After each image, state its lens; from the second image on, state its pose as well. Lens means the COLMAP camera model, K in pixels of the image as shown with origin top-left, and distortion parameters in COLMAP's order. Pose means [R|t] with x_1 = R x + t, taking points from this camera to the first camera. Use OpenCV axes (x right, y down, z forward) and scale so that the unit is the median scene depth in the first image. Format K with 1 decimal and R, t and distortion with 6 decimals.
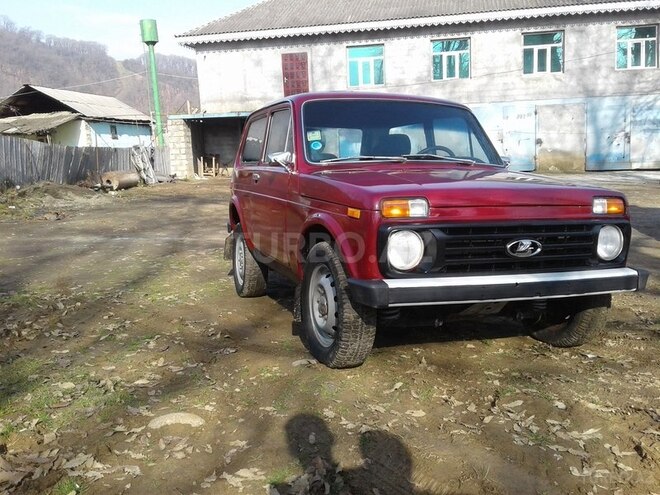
lens RADIAL K [[614.4, 0, 330.0], [0, 614.4, 247.5], [0, 0, 1]] dist [0.068535, -0.142118]
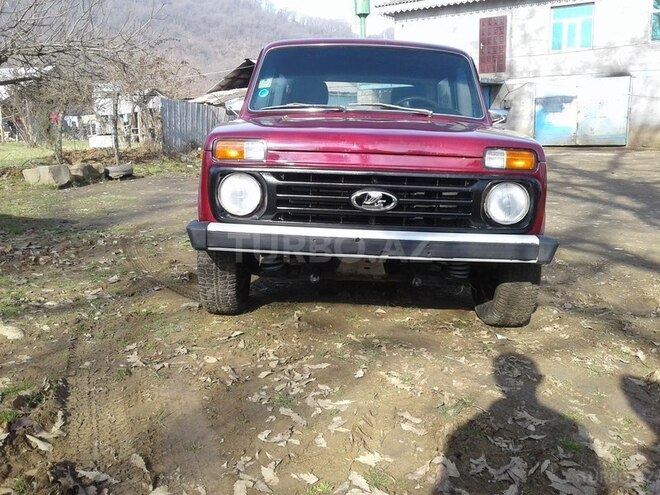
lens RADIAL K [[614.4, 0, 330.0], [0, 614.4, 247.5], [0, 0, 1]] dist [0.068535, -0.142118]
pose [[0.935344, 0.081628, -0.344192, 0.509708], [-0.067394, 0.996310, 0.053139, 0.023046], [0.347259, -0.026507, 0.937394, 0.129093]]
